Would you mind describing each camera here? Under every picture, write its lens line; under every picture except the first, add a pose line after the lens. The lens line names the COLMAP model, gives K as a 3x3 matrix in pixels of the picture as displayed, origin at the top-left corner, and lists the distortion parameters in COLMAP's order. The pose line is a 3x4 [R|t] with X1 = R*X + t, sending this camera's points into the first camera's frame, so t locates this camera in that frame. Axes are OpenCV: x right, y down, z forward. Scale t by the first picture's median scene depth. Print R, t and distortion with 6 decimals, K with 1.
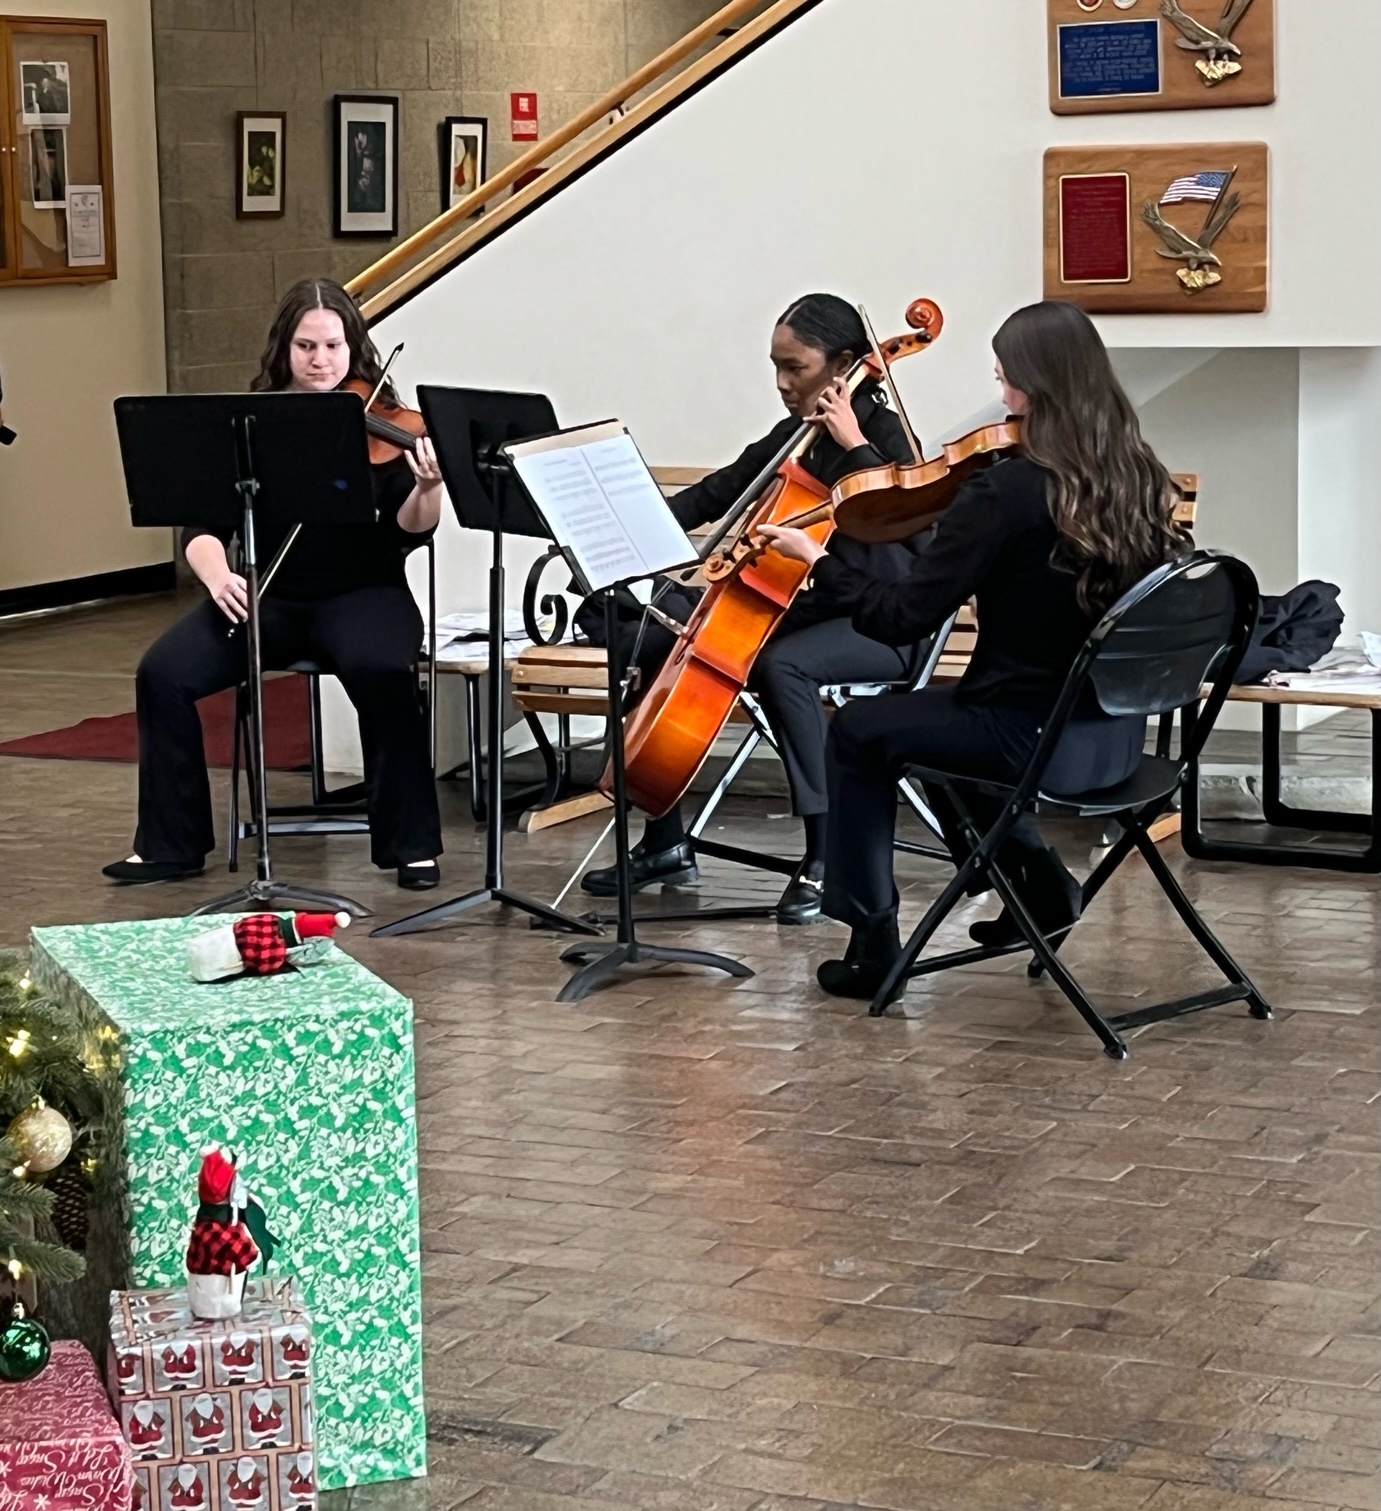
lens RADIAL K [[3854.6, 0, 691.6], [0, 3854.6, 755.3], [0, 0, 1]] dist [0.163120, 0.000000]
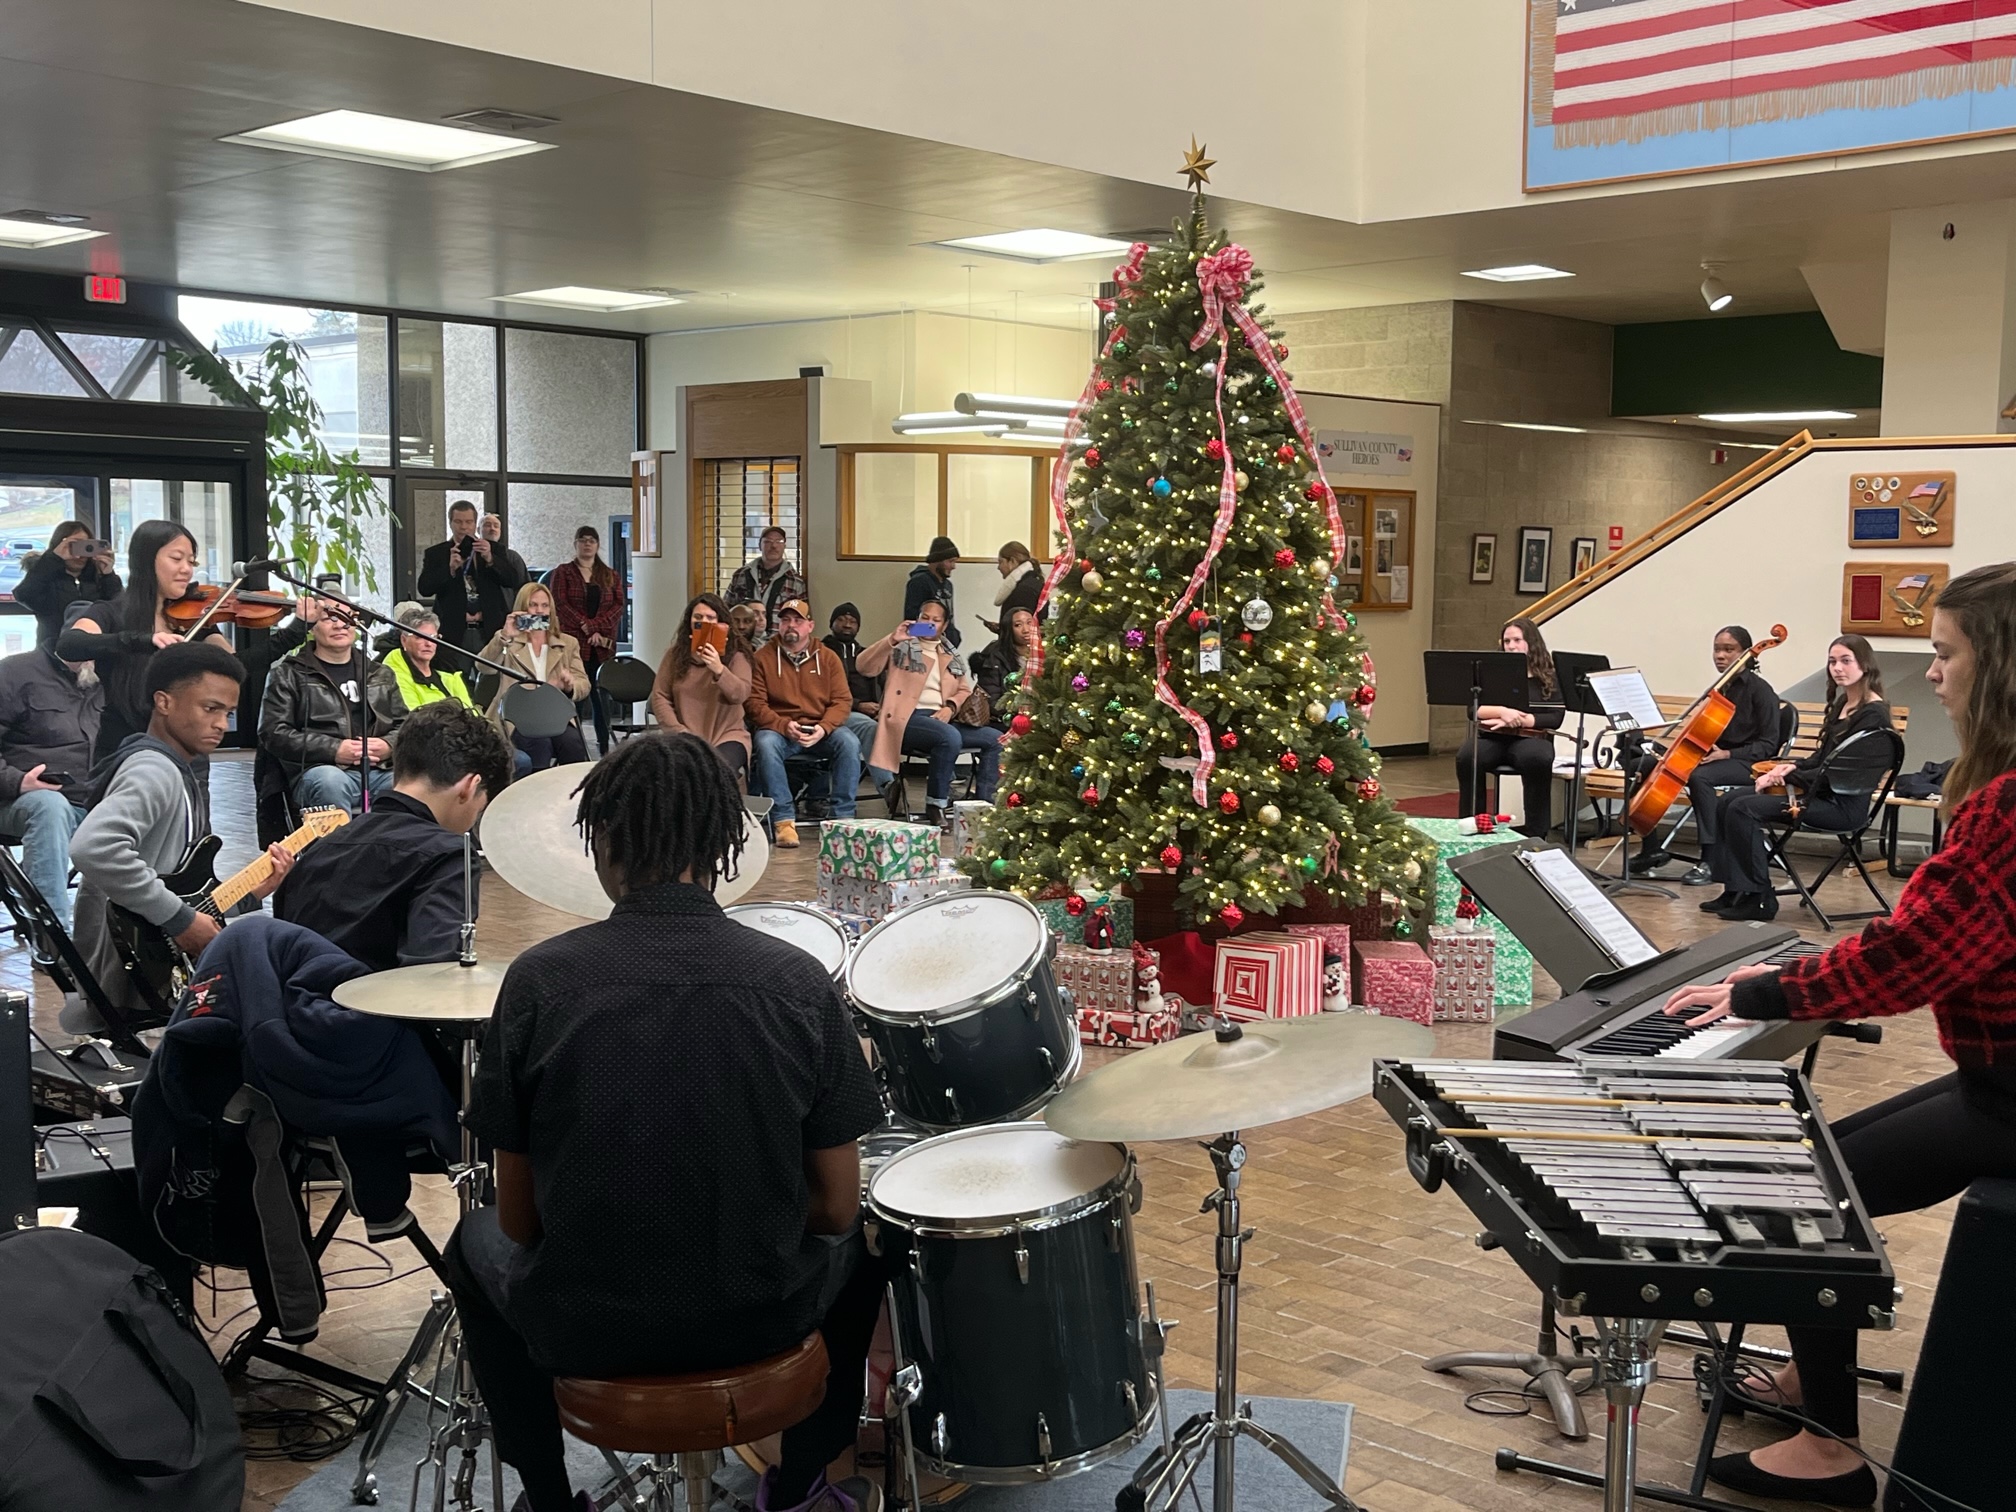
lens RADIAL K [[2222.2, 0, 1008.0], [0, 2222.2, 760.8], [0, 0, 1]] dist [0.013241, 0.000000]
pose [[0.950929, 0.059025, -0.303728, 0.027739], [-0.076677, 0.995970, -0.046513, 0.055432], [0.299759, 0.067520, 0.951623, -0.366316]]
